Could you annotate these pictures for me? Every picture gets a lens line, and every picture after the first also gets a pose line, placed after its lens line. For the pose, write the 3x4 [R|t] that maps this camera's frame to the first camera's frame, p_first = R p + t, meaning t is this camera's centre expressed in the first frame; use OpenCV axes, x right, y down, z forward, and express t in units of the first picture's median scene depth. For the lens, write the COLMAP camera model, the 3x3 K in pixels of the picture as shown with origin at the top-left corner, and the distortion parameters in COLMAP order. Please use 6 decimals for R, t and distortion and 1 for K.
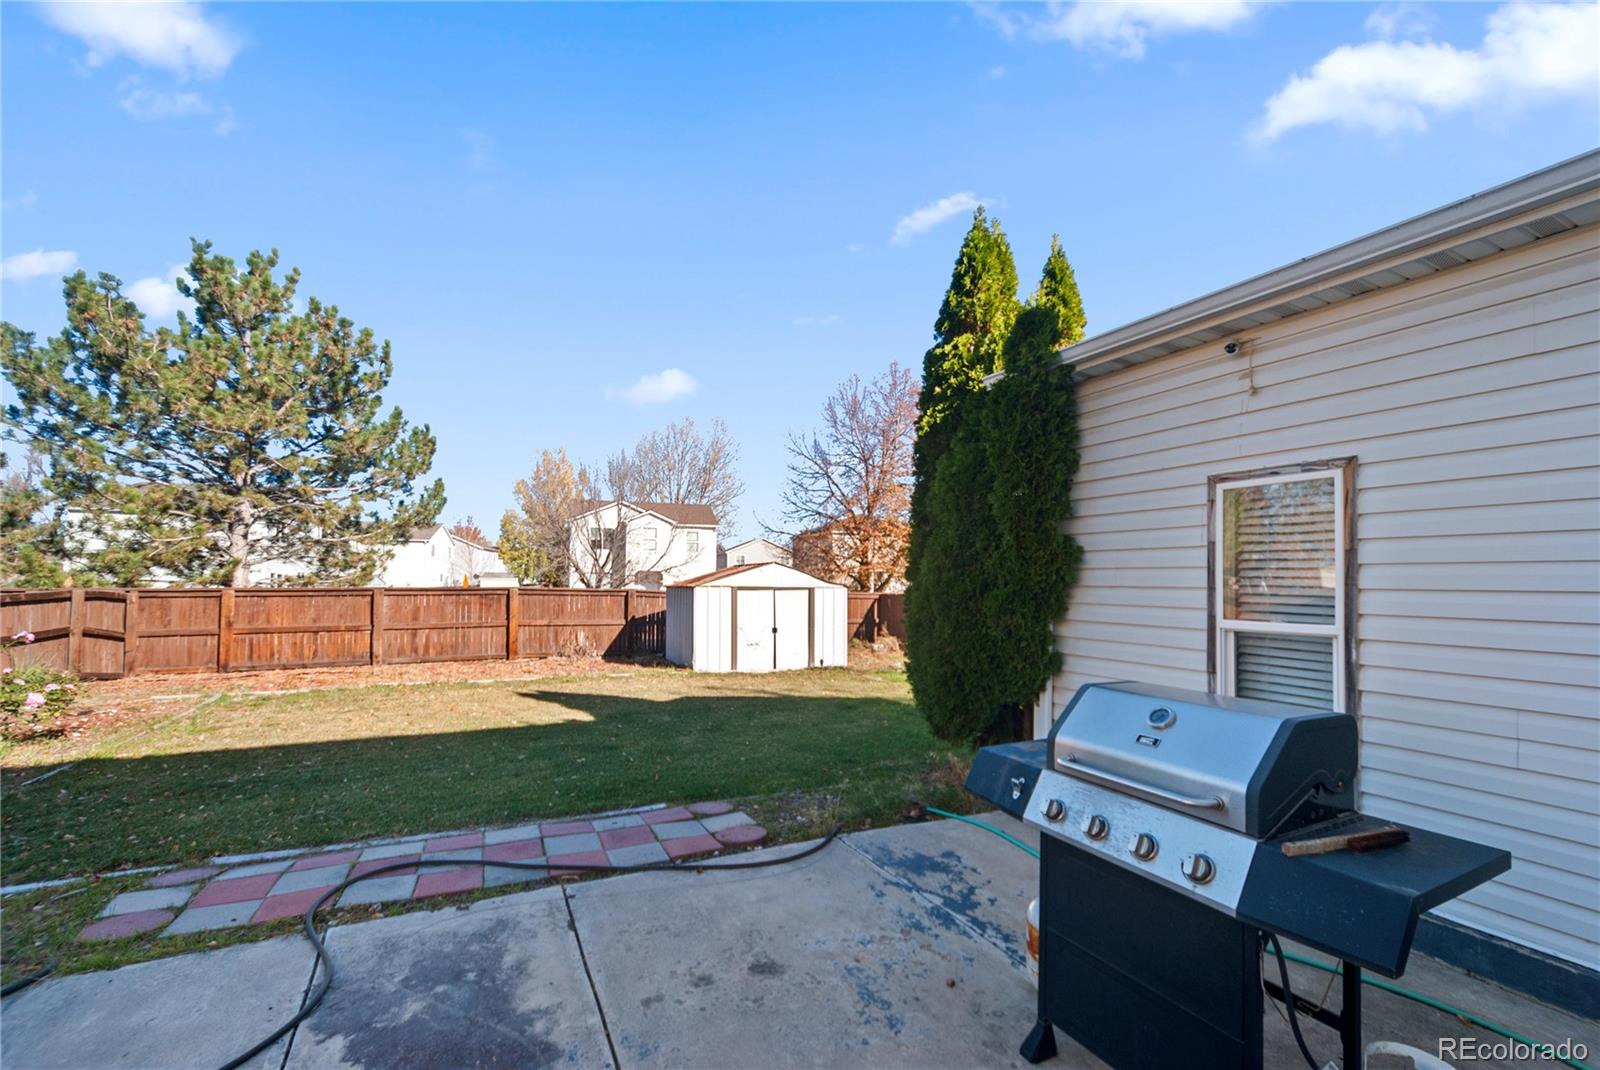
lens RADIAL K [[682.5, 0, 800.3], [0, 682.5, 572.2], [0, 0, 1]] dist [0.000338, 0.000099]
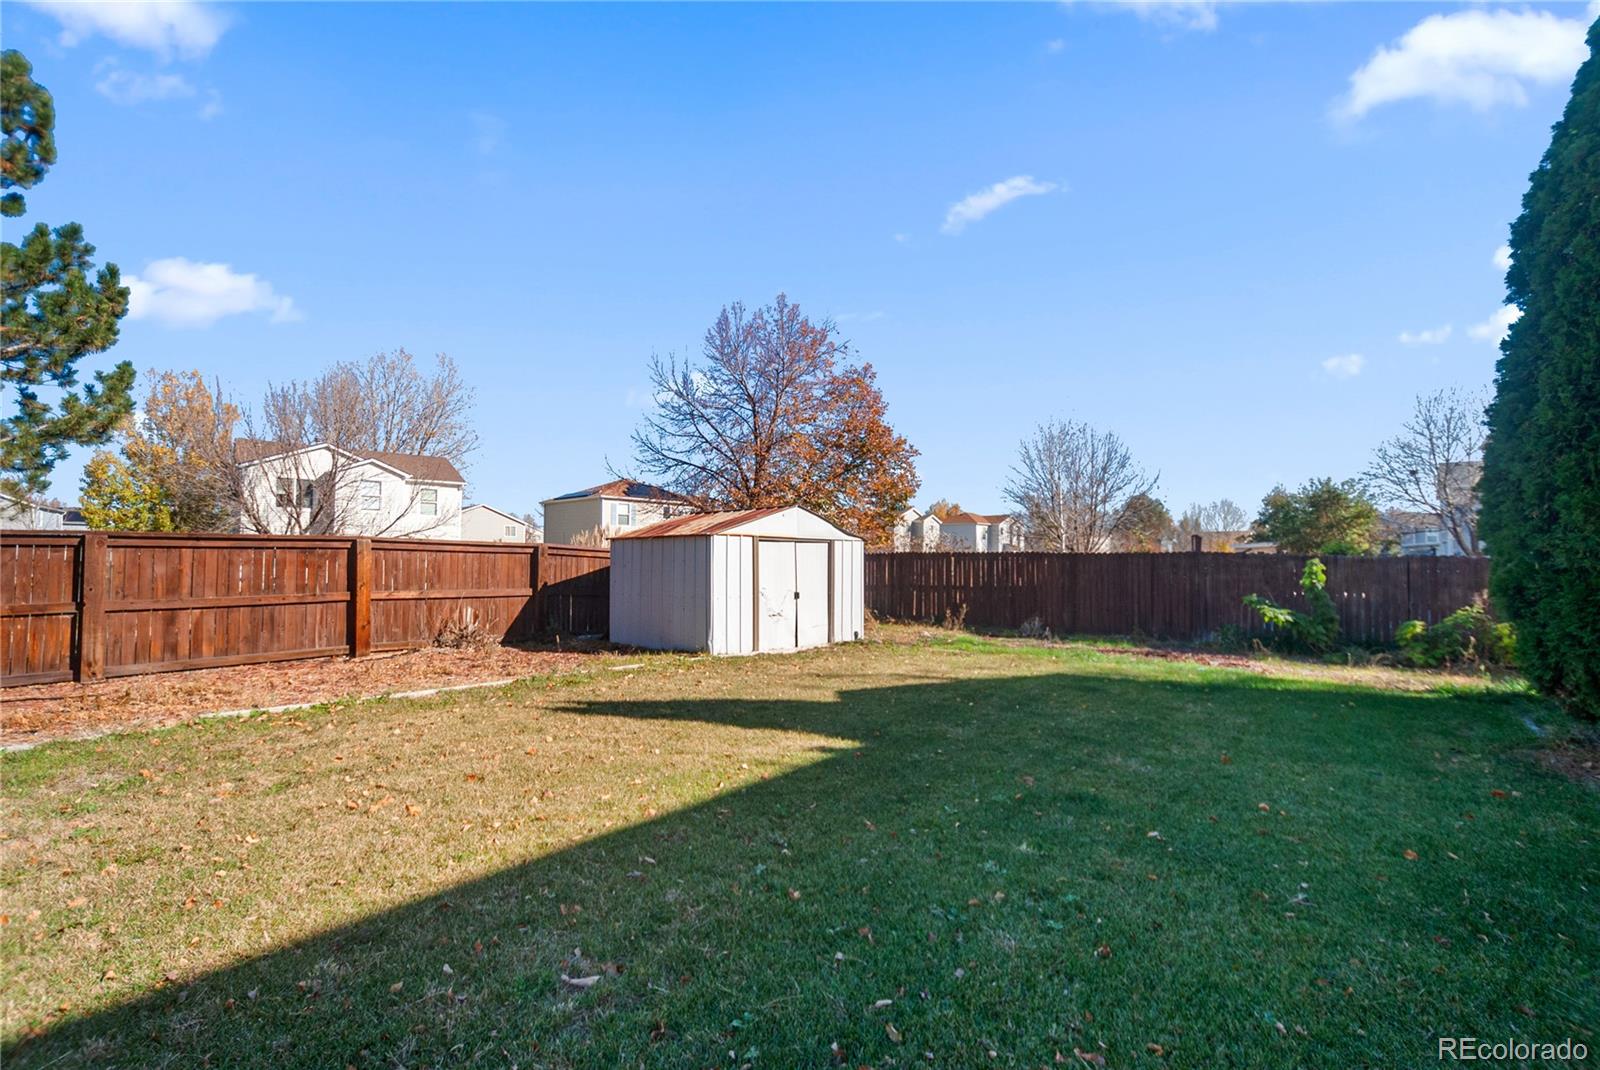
lens RADIAL K [[689.6, 0, 800.0], [0, 689.6, 535.0], [0, 0, 1]] dist [-0.025543, 0.007215]
pose [[0.904677, 0.013302, 0.425890, -0.344677], [-0.004630, 0.999760, -0.021390, 0.033730], [-0.426073, 0.017379, 0.904522, 0.304830]]
